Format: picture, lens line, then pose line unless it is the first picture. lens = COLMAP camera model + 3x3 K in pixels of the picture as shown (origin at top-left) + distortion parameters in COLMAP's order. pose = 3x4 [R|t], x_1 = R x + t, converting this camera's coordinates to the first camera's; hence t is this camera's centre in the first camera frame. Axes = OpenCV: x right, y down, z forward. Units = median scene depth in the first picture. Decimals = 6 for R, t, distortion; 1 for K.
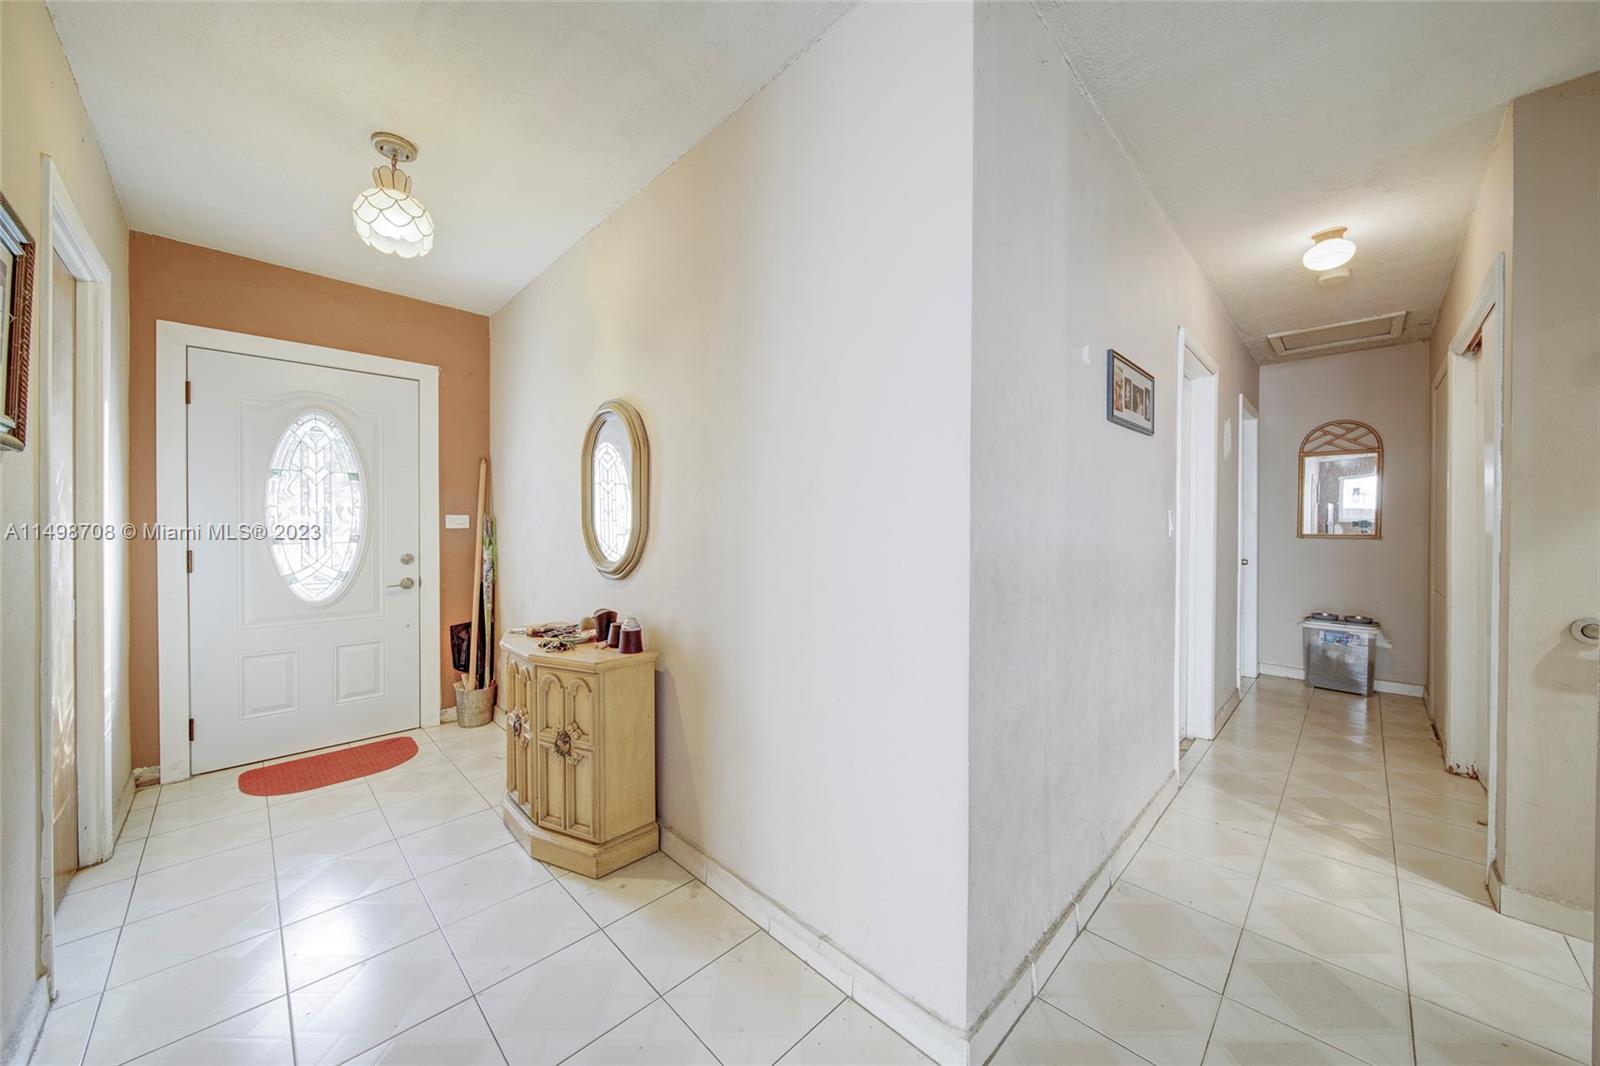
lens RADIAL K [[568.0, 0, 806.1], [0, 568.0, 530.1], [0, 0, 1]] dist [-0.002535, -0.000425]
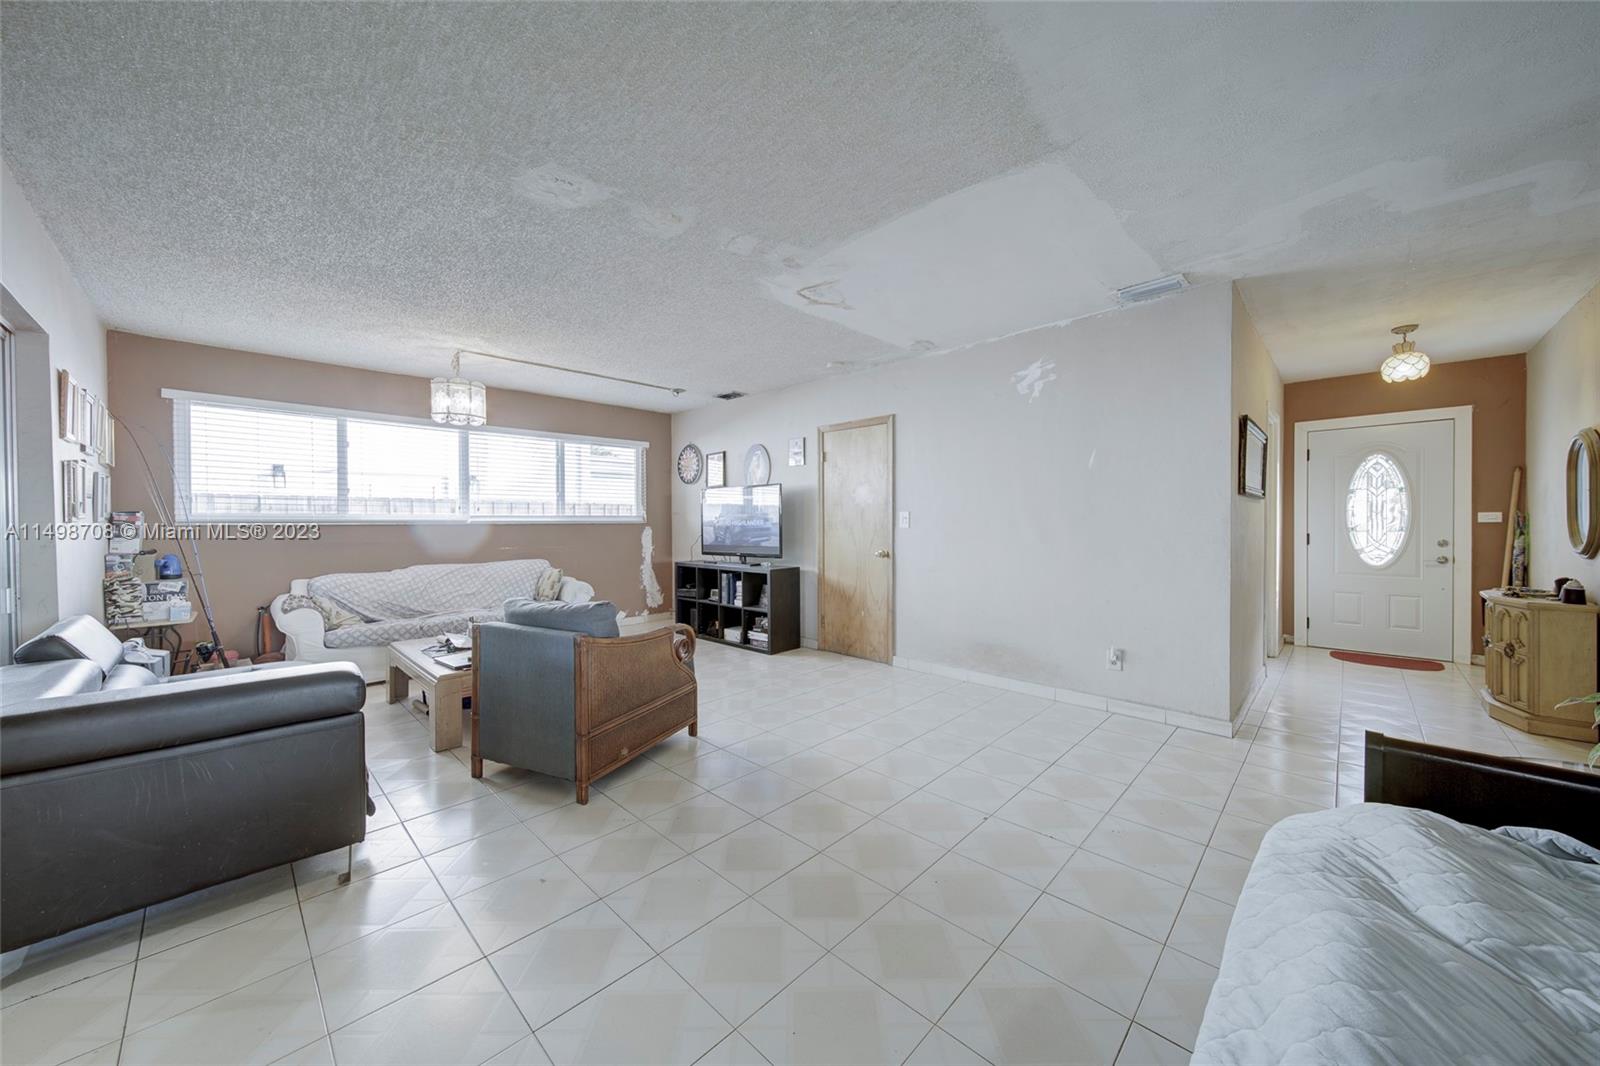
lens RADIAL K [[568.0, 0, 806.1], [0, 568.0, 530.1], [0, 0, 1]] dist [-0.002535, -0.000425]
pose [[0.021237, 0.010251, -0.999722, 0.789163], [-0.001712, 0.999946, 0.010217, 0.005296], [0.999773, 0.001494, 0.021253, -0.736801]]
